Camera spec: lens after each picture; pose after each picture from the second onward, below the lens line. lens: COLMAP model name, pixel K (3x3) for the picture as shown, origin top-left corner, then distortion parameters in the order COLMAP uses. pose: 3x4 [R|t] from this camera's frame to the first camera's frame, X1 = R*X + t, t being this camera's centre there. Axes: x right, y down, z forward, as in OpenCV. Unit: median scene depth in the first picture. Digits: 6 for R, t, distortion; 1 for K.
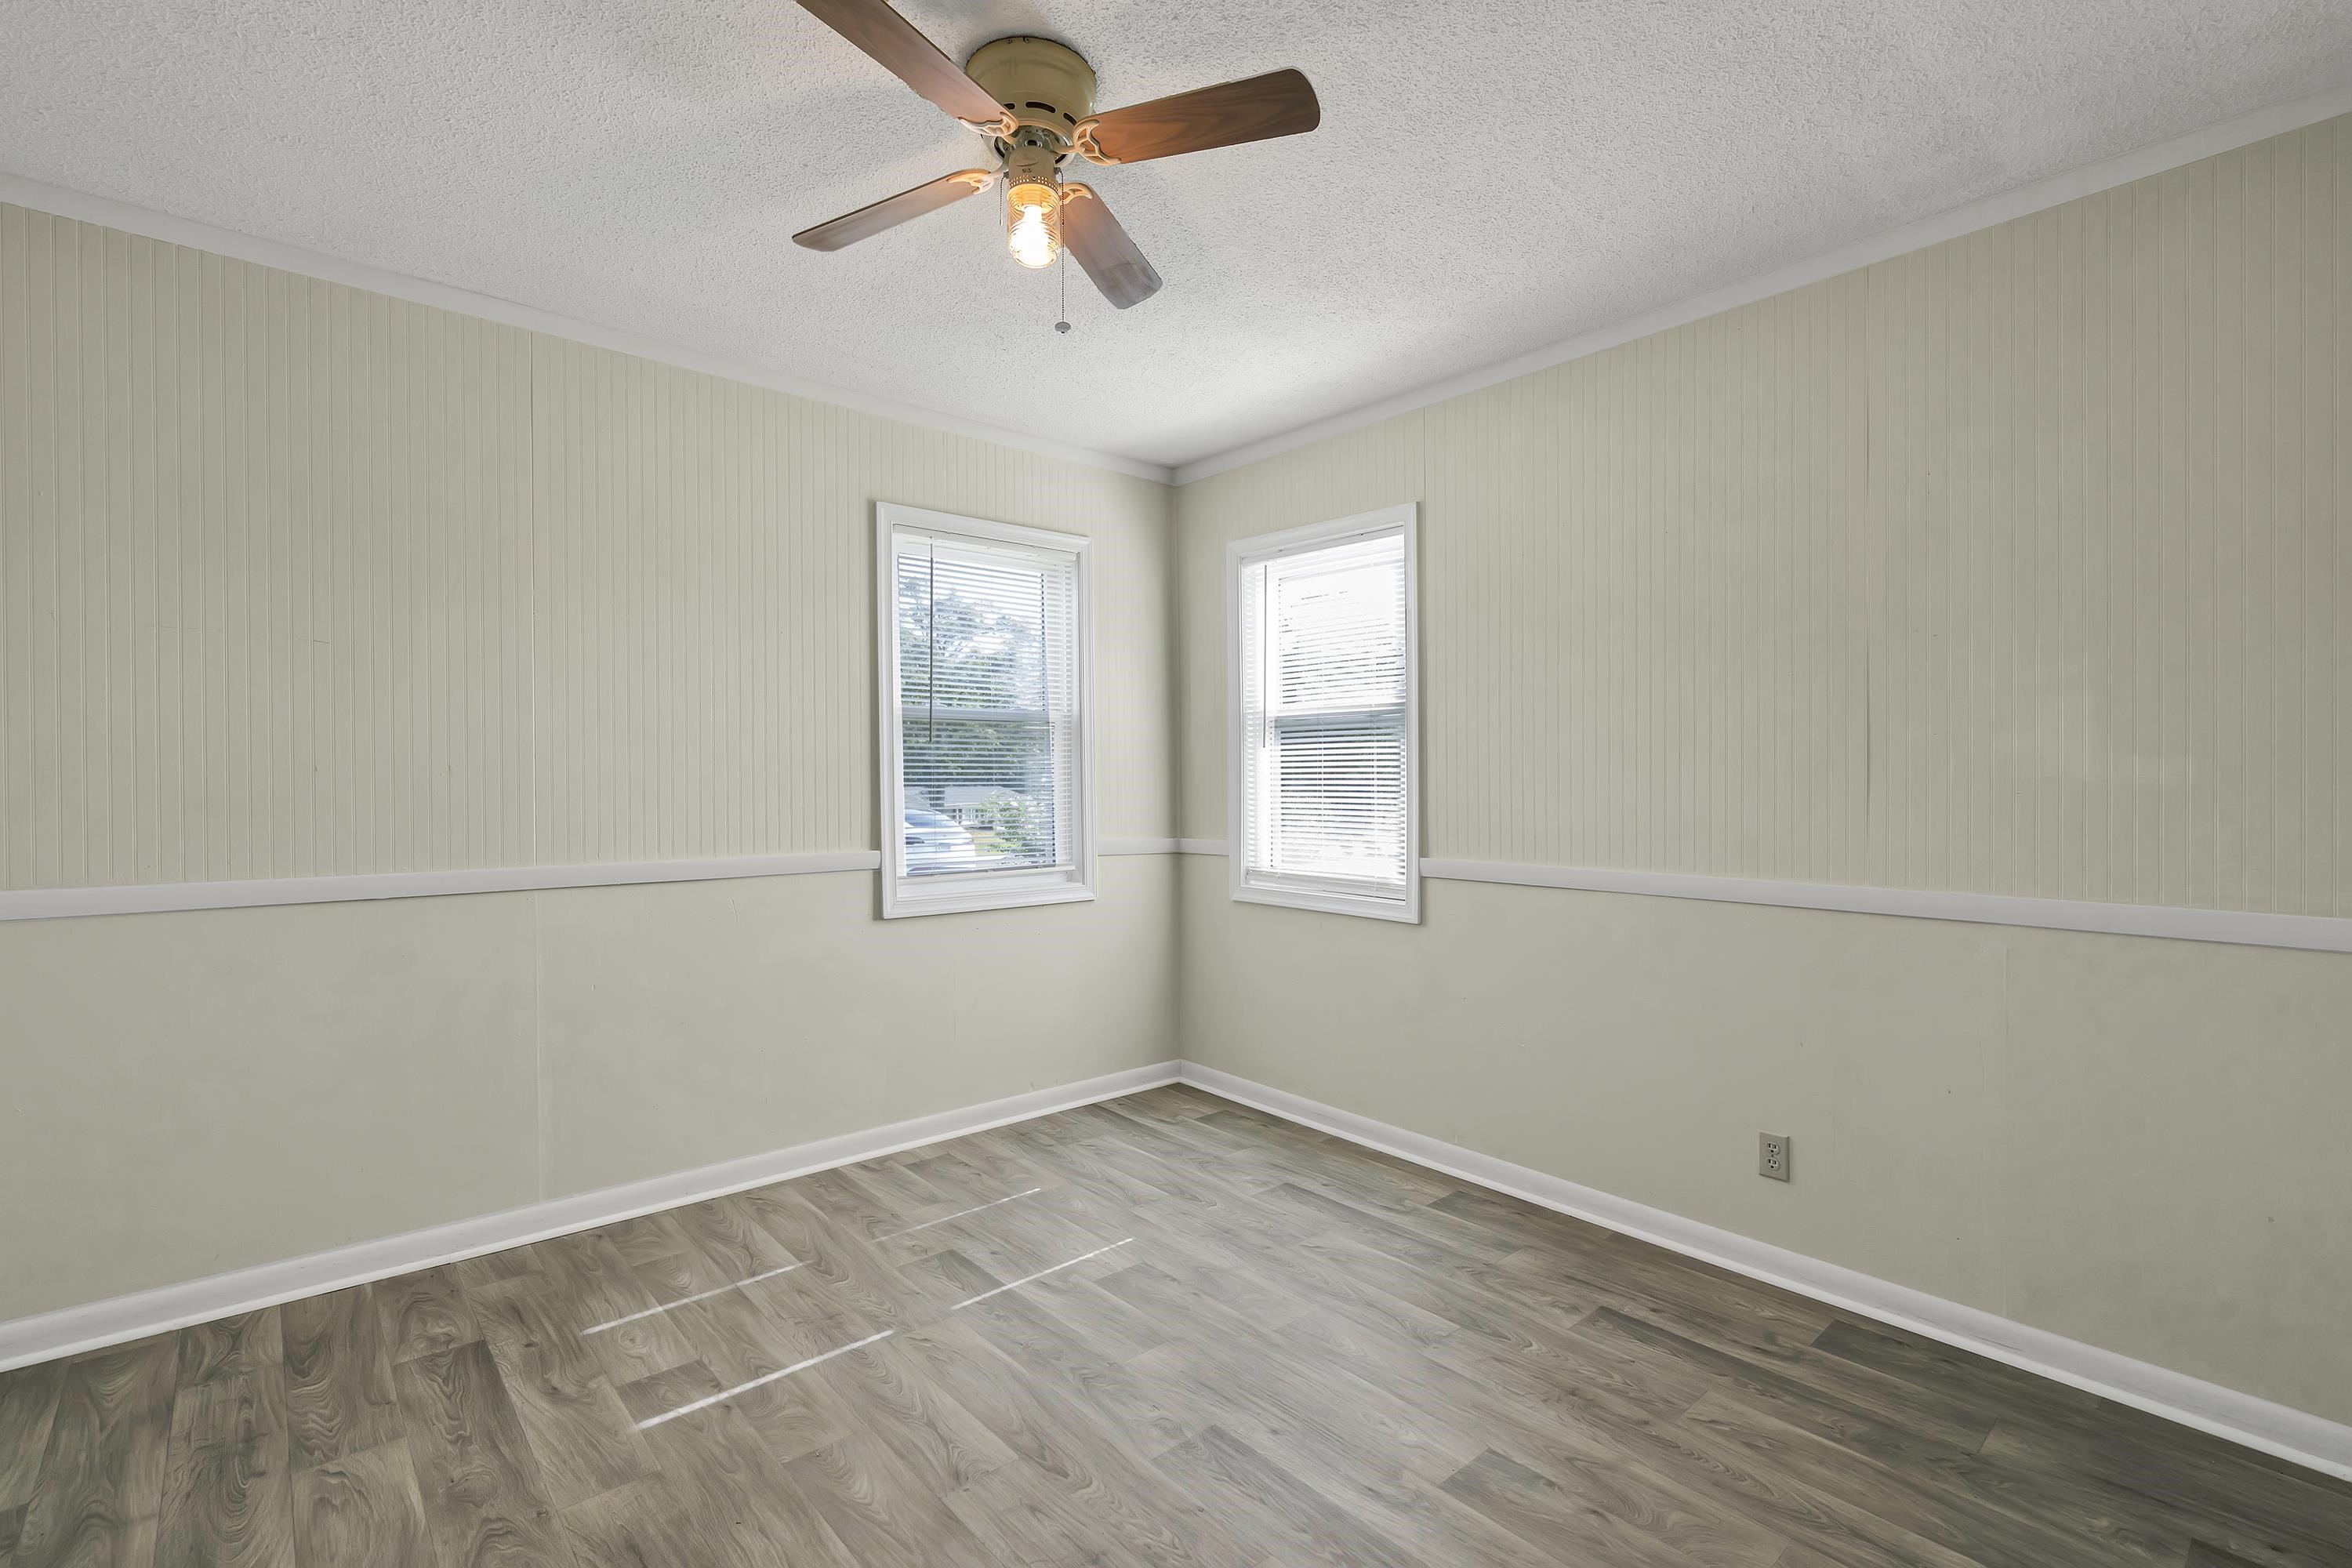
lens RADIAL K [[1055.7, 0, 1179.8], [0, 1055.7, 699.5], [0, 0, 1]] dist [0.000692, 0.000248]
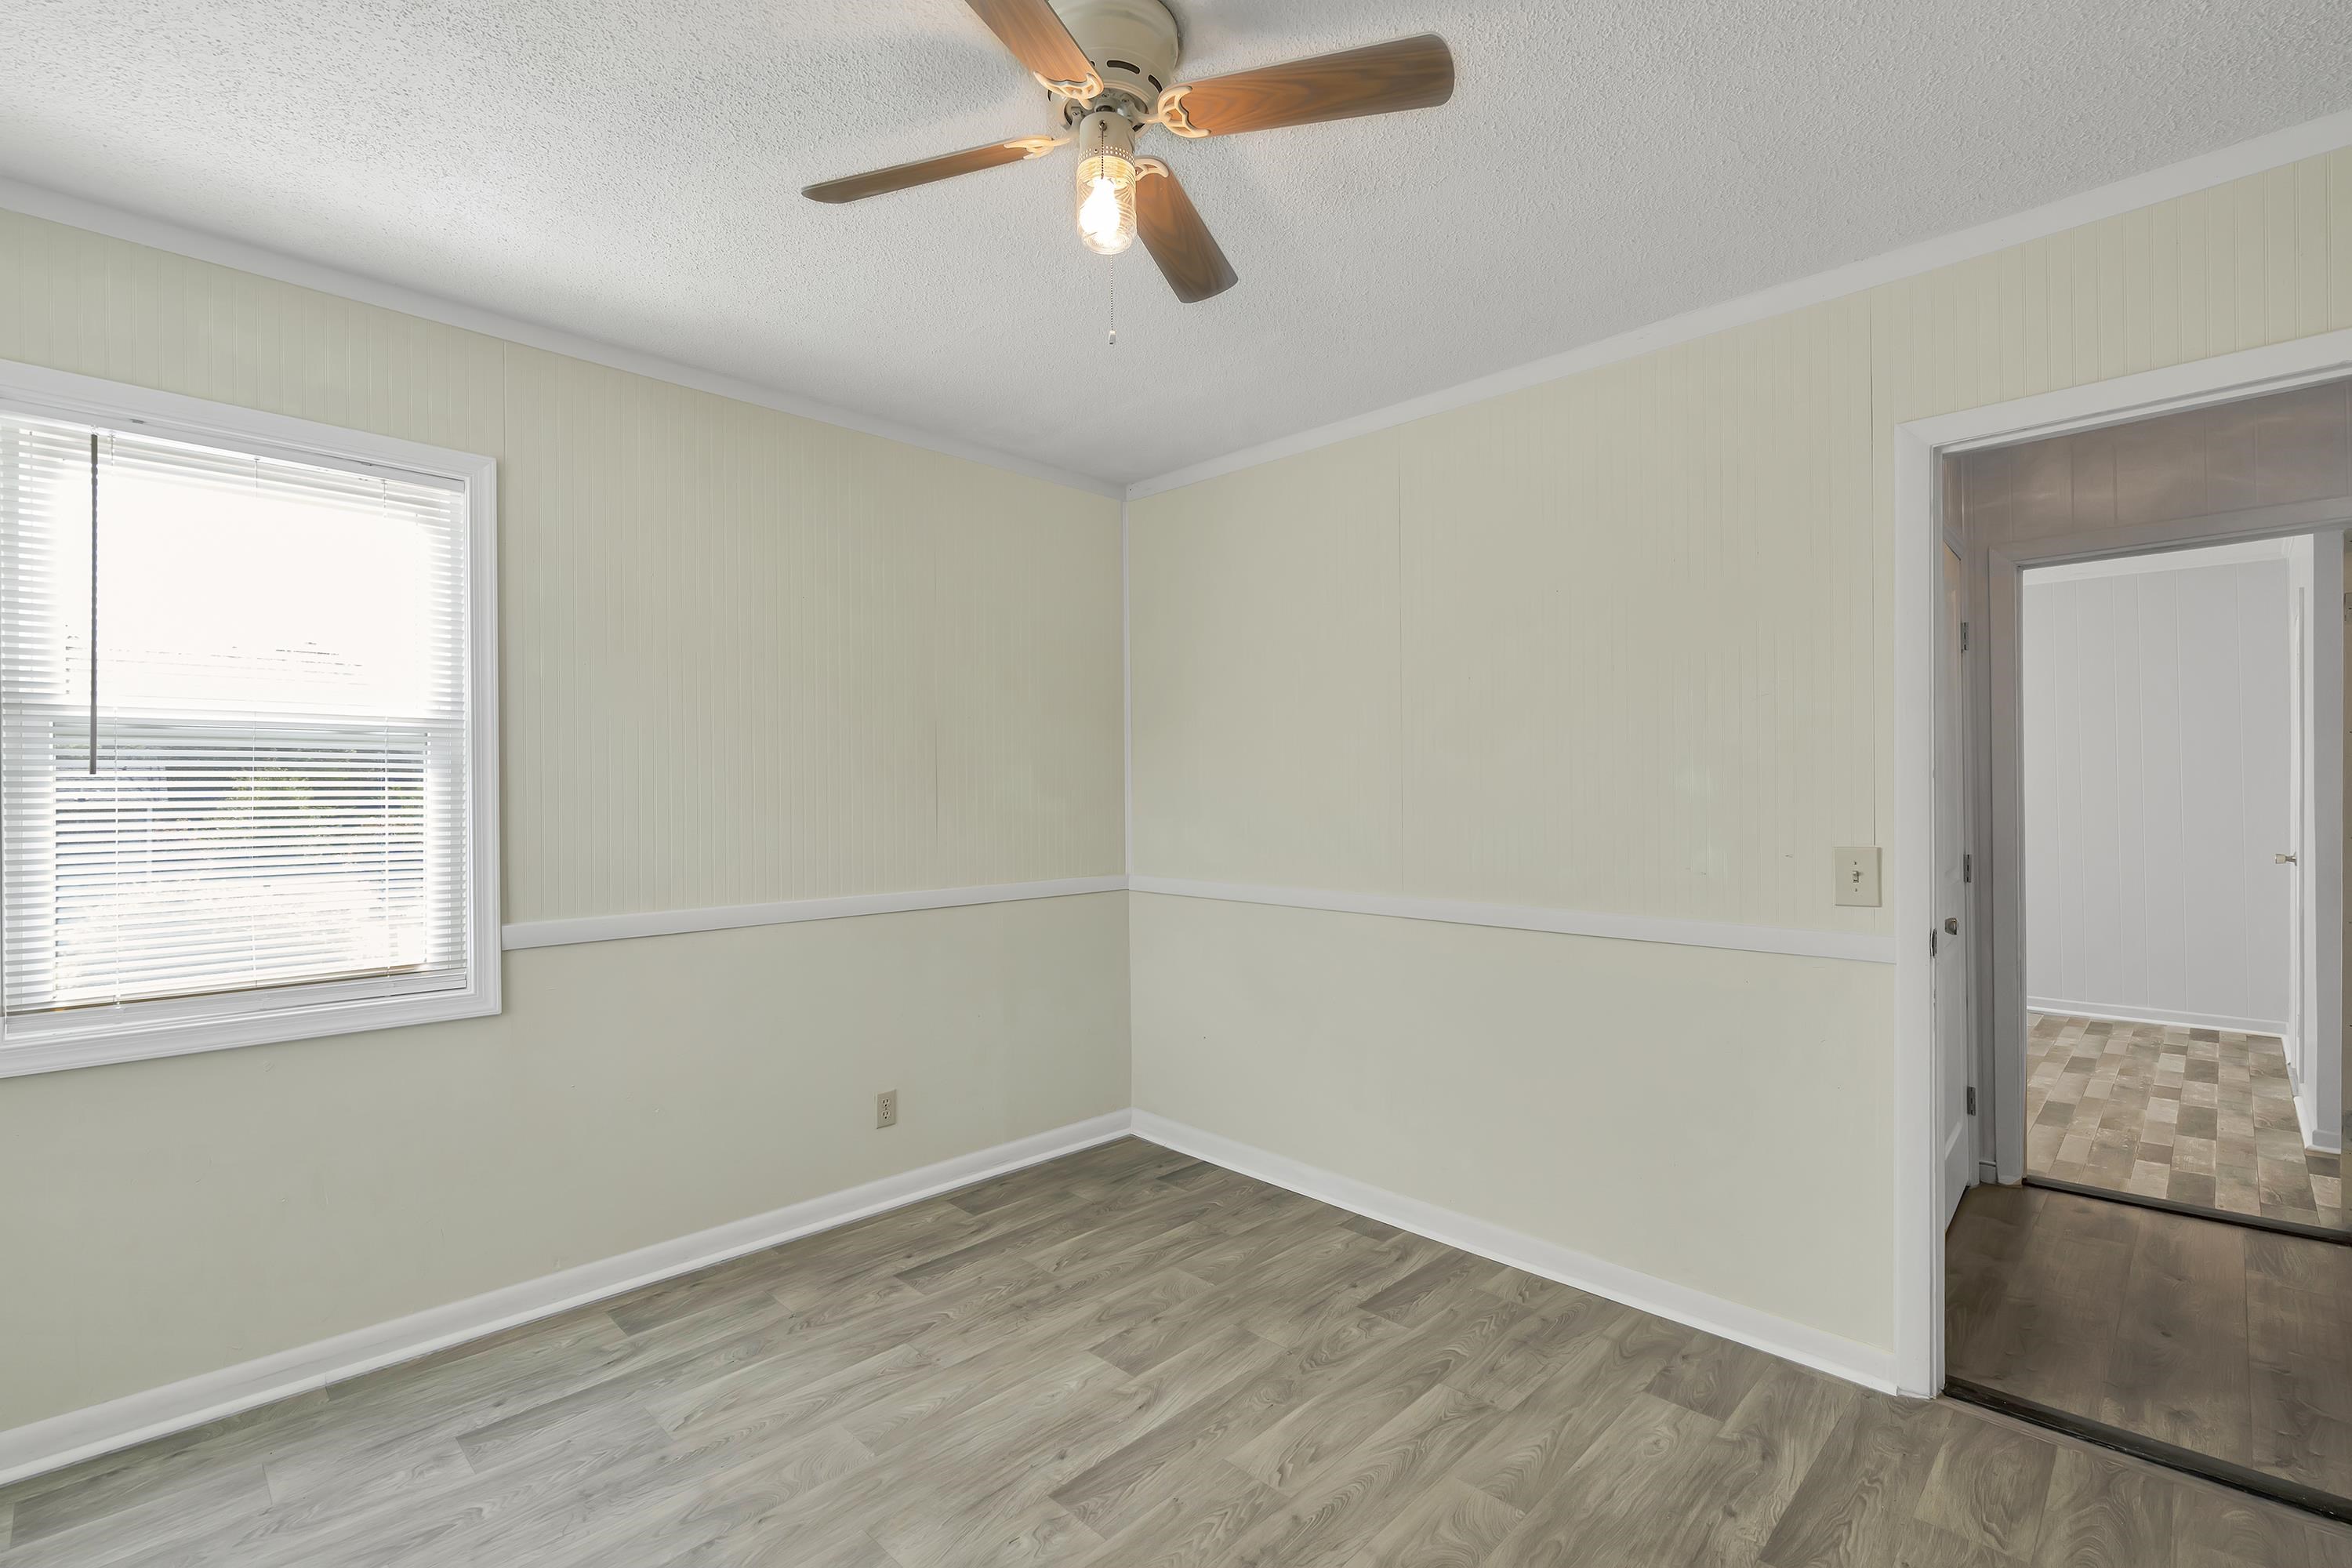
lens RADIAL K [[1050.8, 0, 1176.0], [0, 1050.8, 784.0], [0, 0, 1]] dist [0.001099, 0.000289]
pose [[-0.073531, 0.010217, 0.997241, -0.725514], [-0.066636, 0.997663, -0.015135, 0.040411], [-0.995064, -0.067565, -0.072679, 0.779696]]
